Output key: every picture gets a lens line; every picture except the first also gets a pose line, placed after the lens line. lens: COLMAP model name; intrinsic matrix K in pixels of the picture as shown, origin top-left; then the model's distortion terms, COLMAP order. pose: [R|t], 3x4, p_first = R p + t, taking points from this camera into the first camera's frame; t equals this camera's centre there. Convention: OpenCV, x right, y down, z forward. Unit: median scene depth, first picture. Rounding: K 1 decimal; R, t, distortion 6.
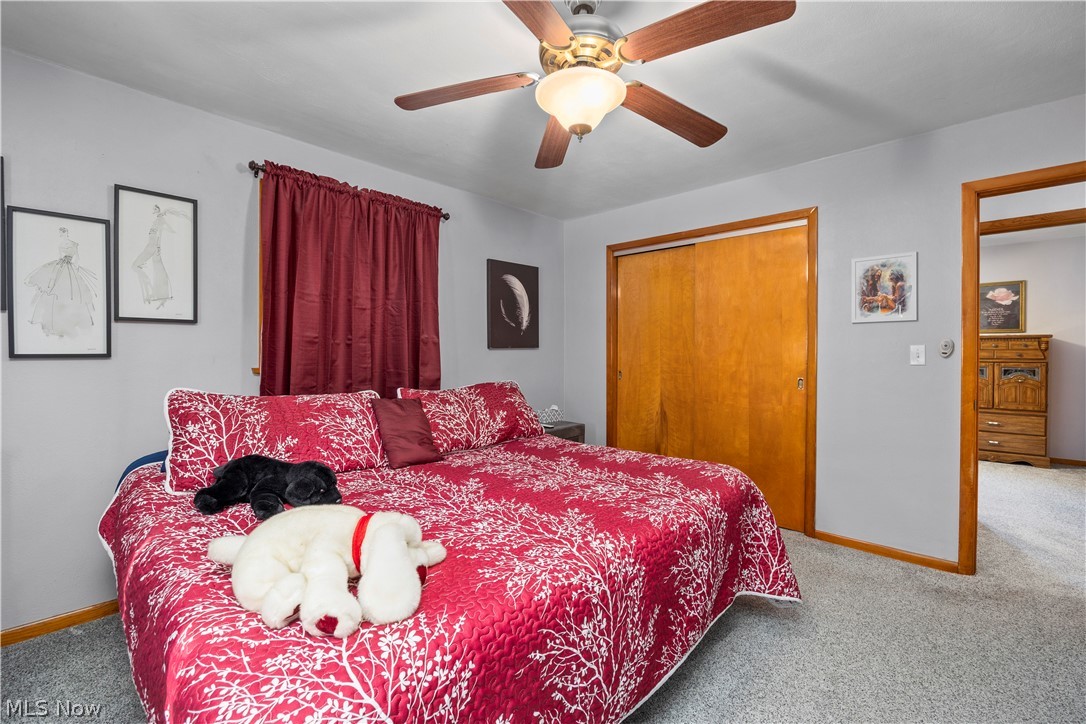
lens RADIAL K [[457.5, 0, 544.5], [0, 457.5, 357.9], [0, 0, 1]] dist [-0.021966, -0.000371]
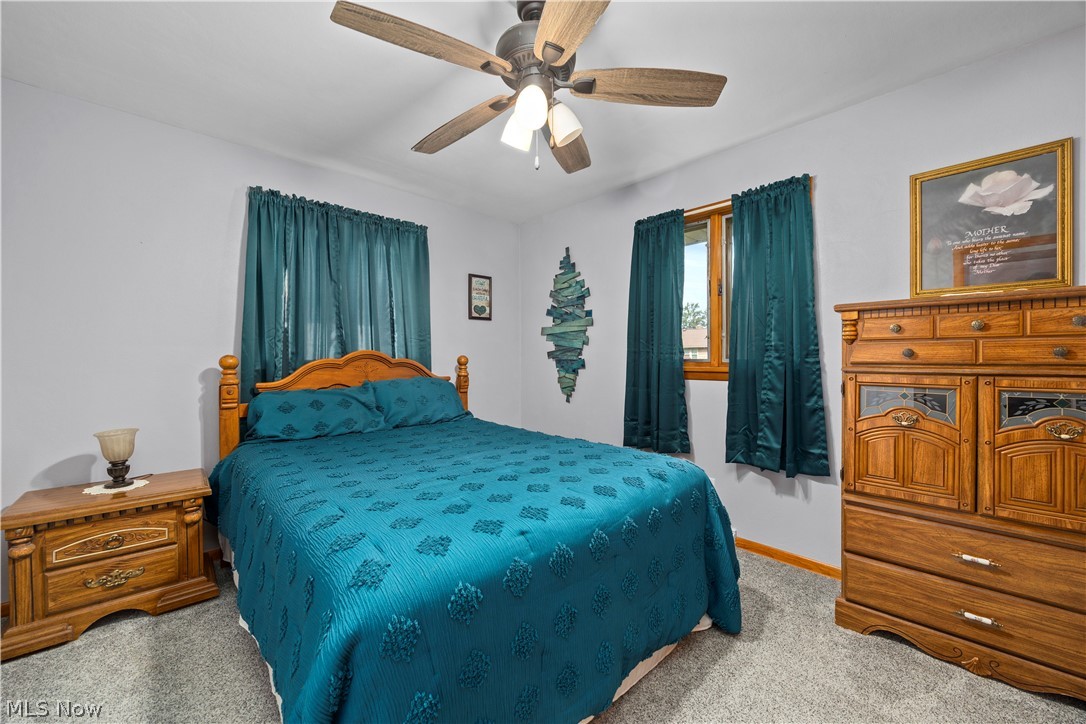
lens RADIAL K [[434.7, 0, 548.6], [0, 434.7, 361.4], [0, 0, 1]] dist [-0.000047, -0.000175]
pose [[0.999958, -0.000242, -0.009161, 0.696825], [0.000193, 0.999986, -0.005273, 0.001231], [0.009162, 0.005271, 0.999944, 0.681261]]
